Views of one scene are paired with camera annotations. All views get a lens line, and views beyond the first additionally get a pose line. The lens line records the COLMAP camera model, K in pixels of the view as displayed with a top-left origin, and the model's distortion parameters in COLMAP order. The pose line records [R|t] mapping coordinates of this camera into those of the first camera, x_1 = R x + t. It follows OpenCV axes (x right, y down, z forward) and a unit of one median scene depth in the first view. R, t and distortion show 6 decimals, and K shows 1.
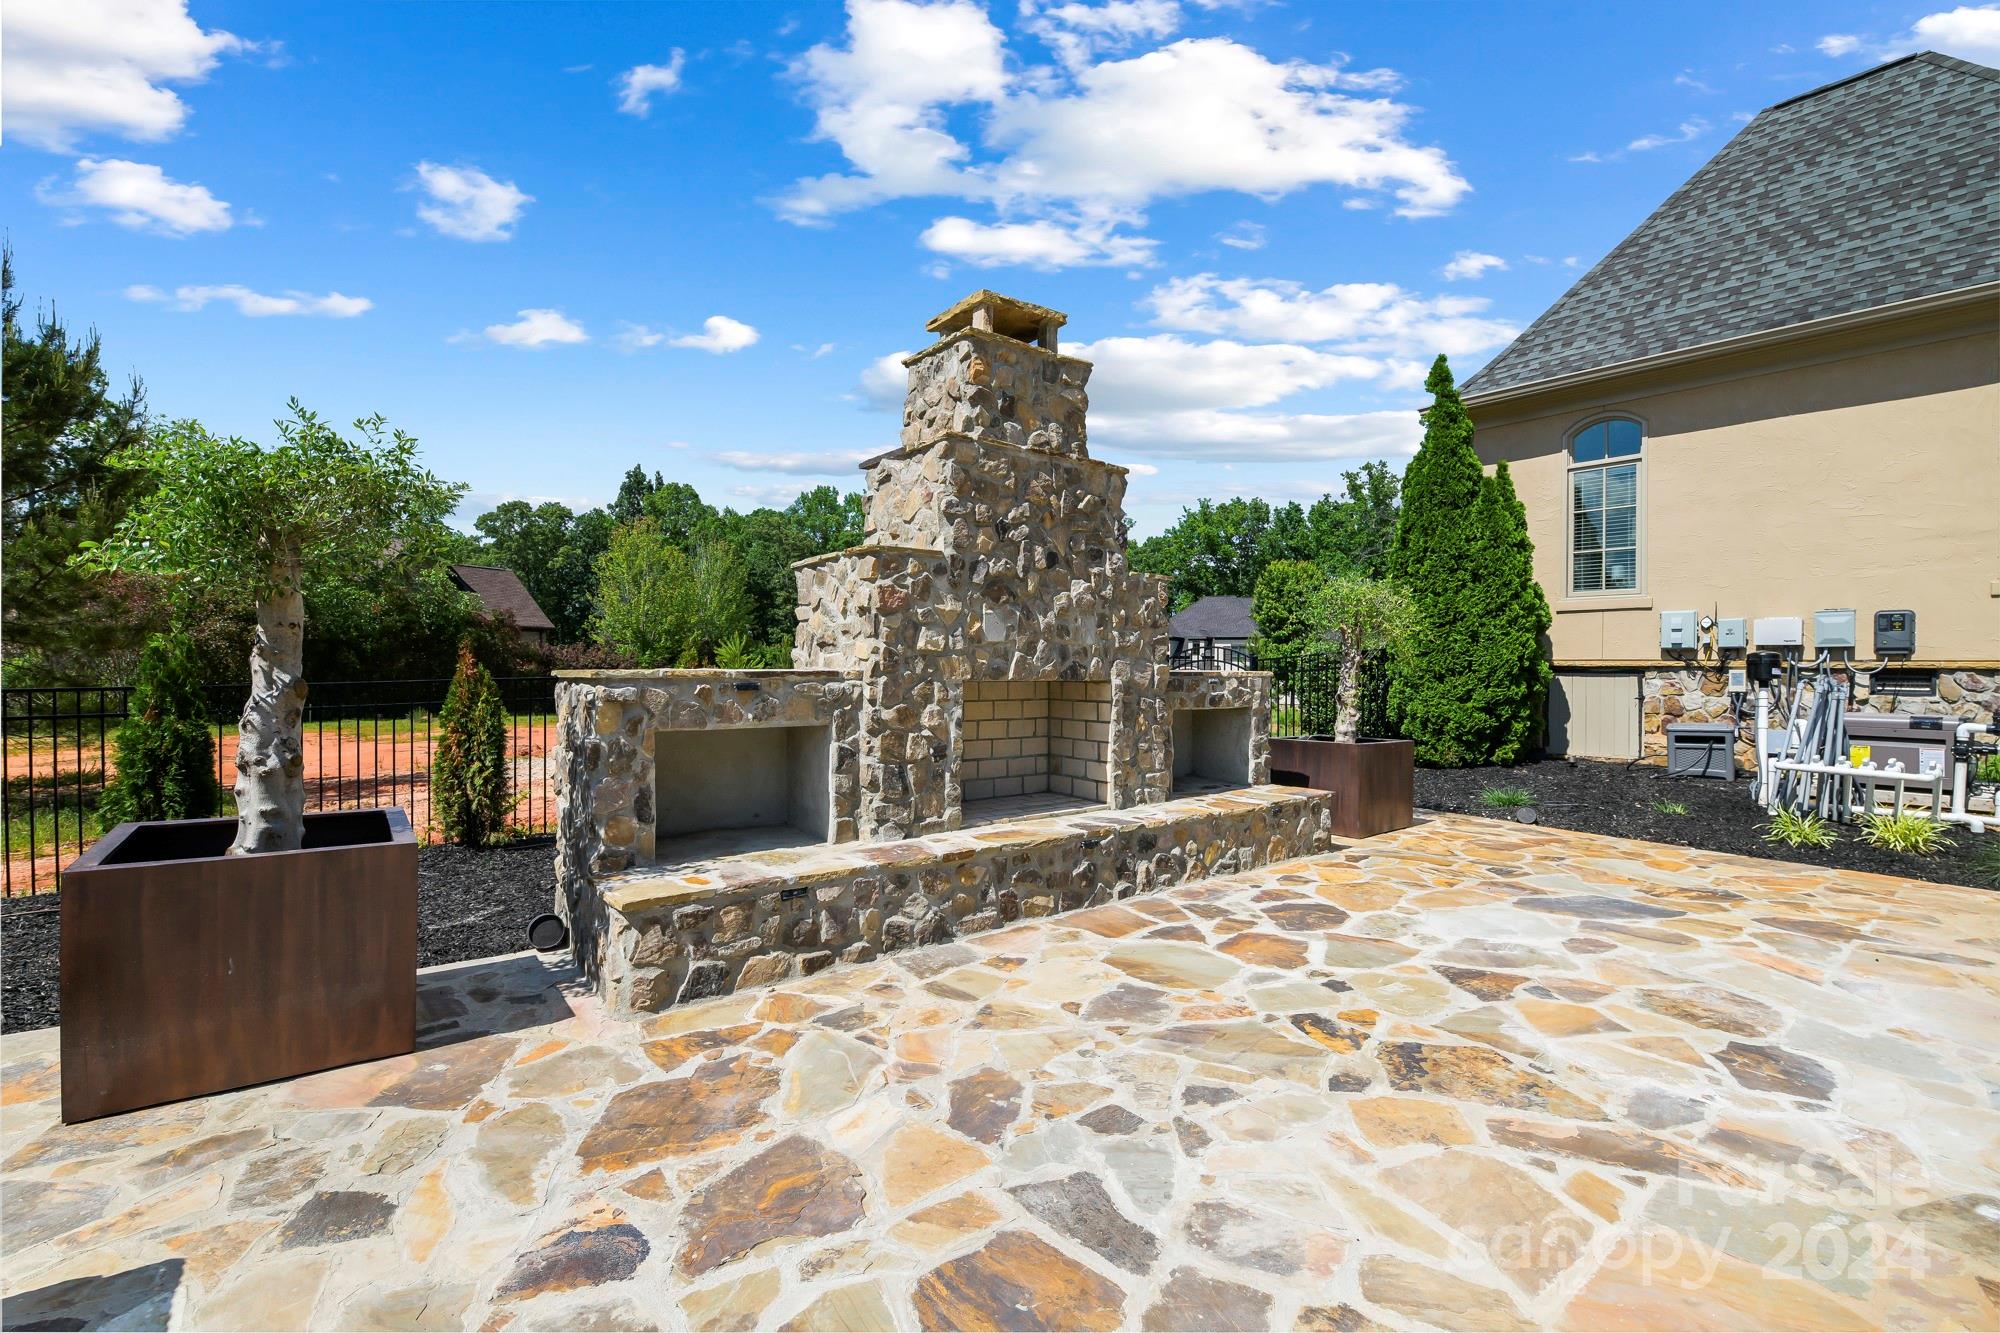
lens RADIAL K [[861.1, 0, 1004.0], [0, 861.1, 669.4], [0, 0, 1]] dist [0.000420, -0.010988]
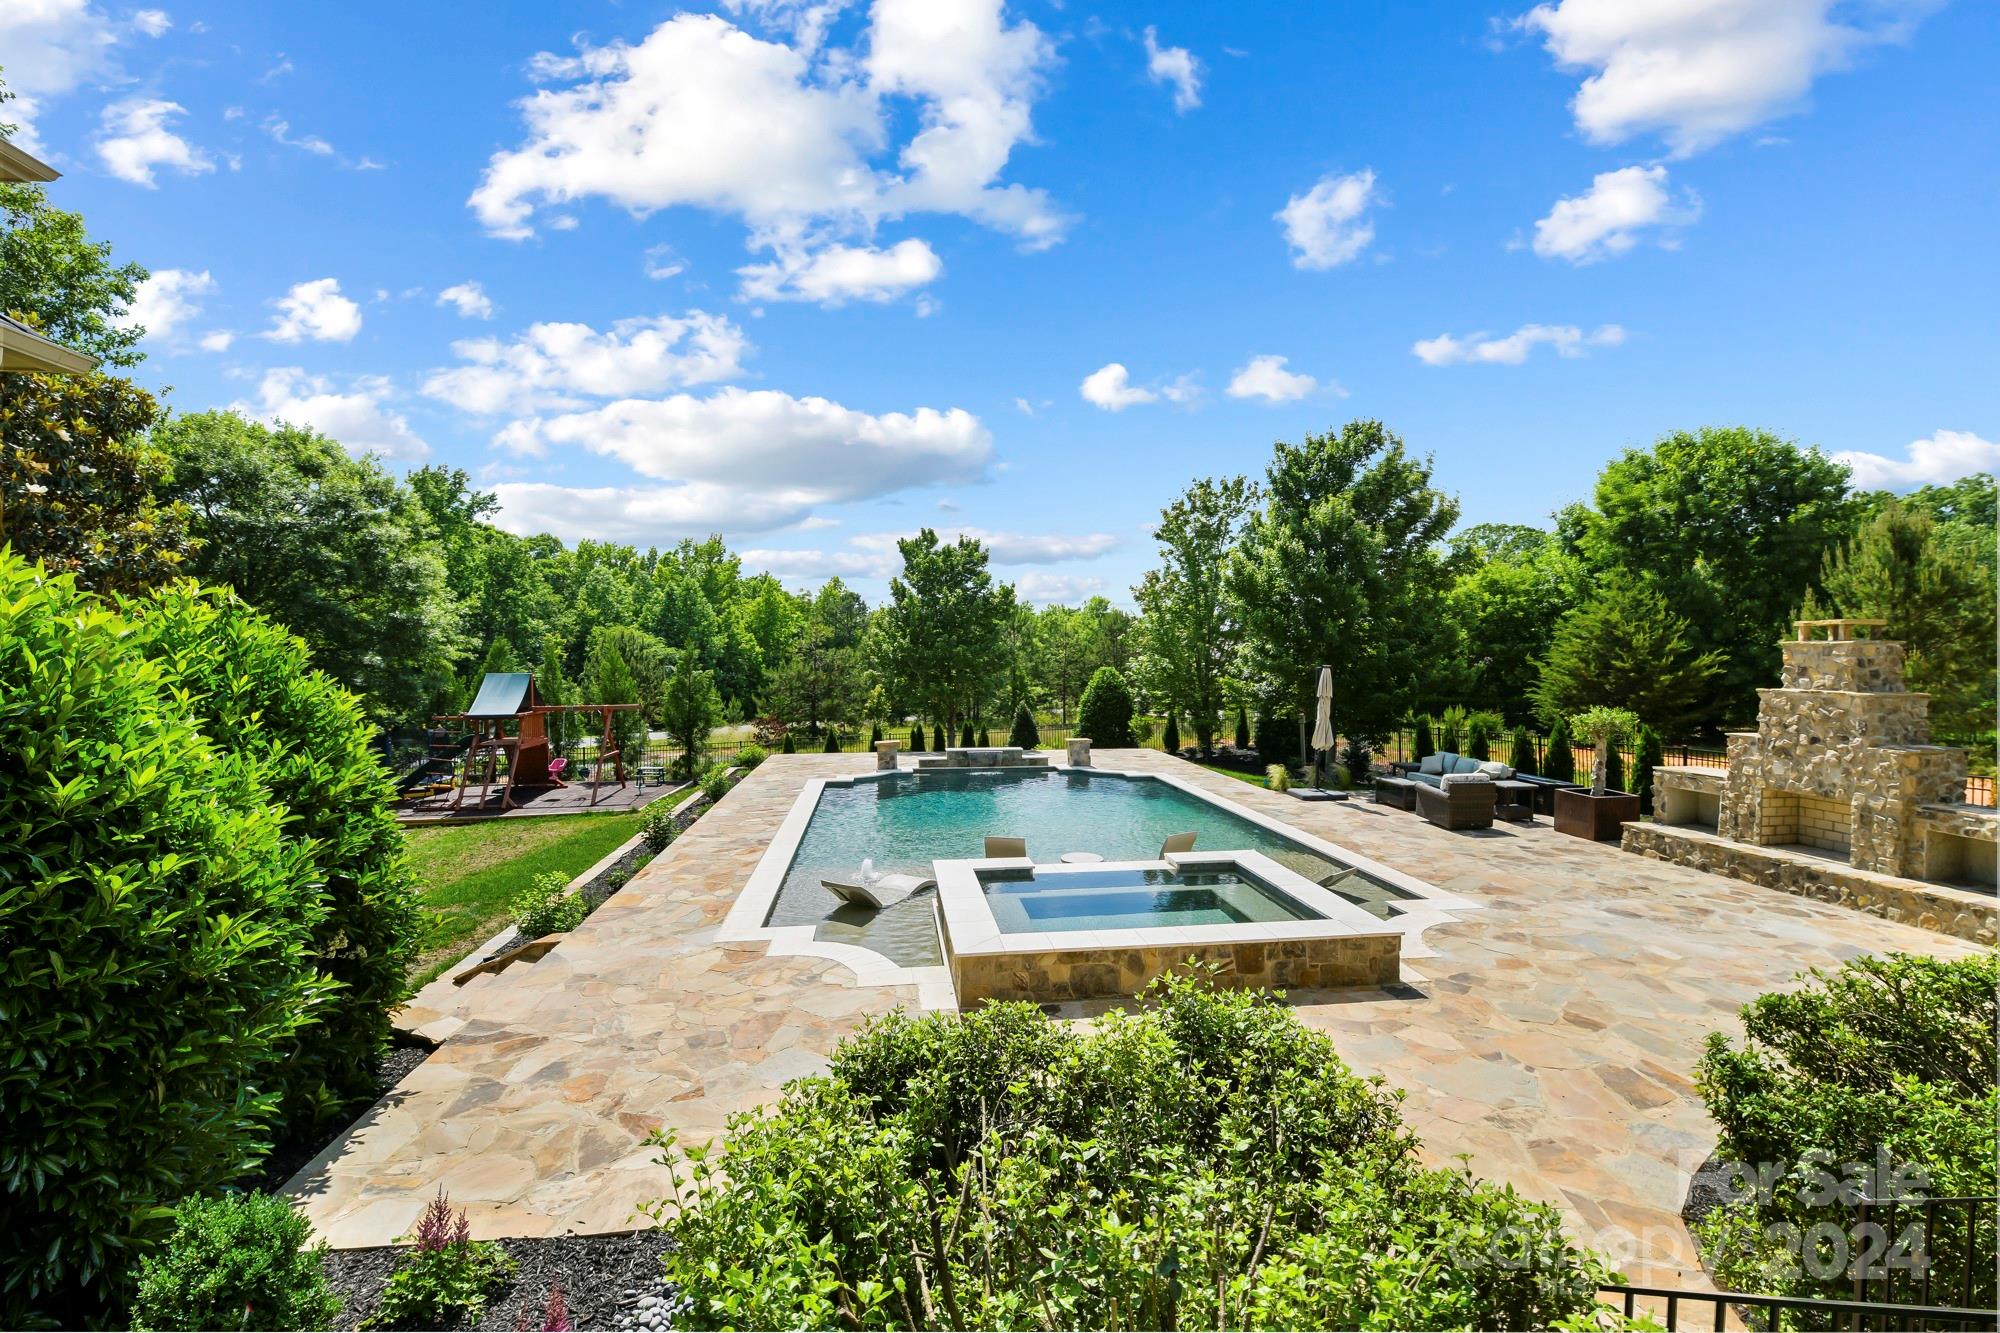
lens RADIAL K [[858.9, 0, 1009.6], [0, 858.9, 676.2], [0, 0, 1]] dist [-0.001881, -0.008837]
pose [[-0.496016, 0.013735, -0.868205, 3.103046], [-0.011366, 0.999687, 0.022309, -0.333047], [0.868239, 0.020934, -0.495705, 0.316382]]
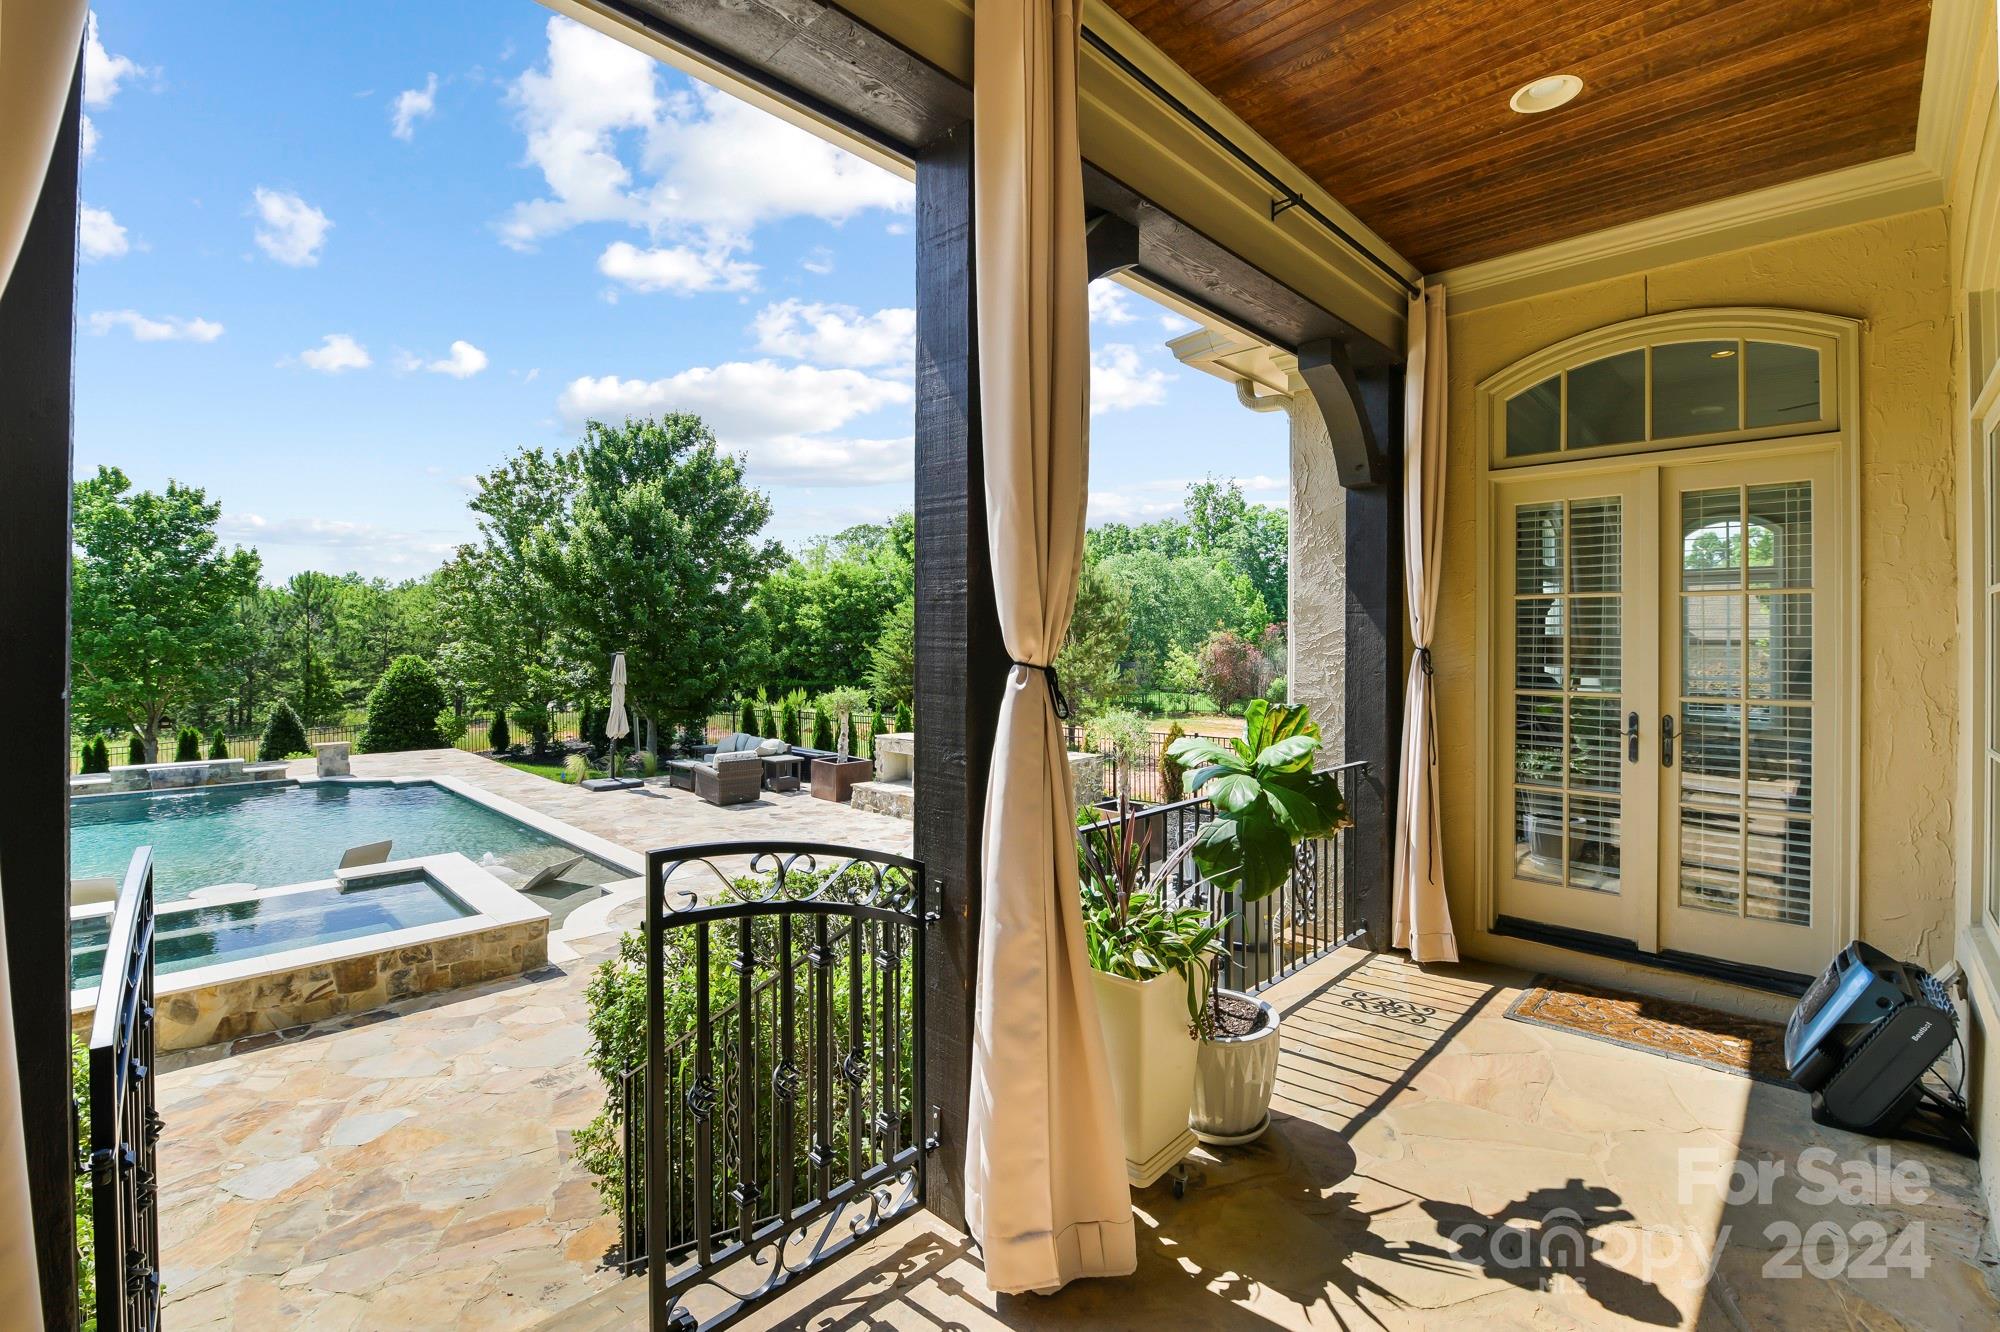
lens RADIAL K [[869.1, 0, 1020.4], [0, 869.1, 641.5], [0, 0, 1]] dist [-0.024051, -0.000742]
pose [[0.149500, -0.008479, -0.988725, 3.099798], [-0.010404, 0.999894, -0.010148, -0.337314], [0.988707, 0.011804, 0.149396, 0.808278]]
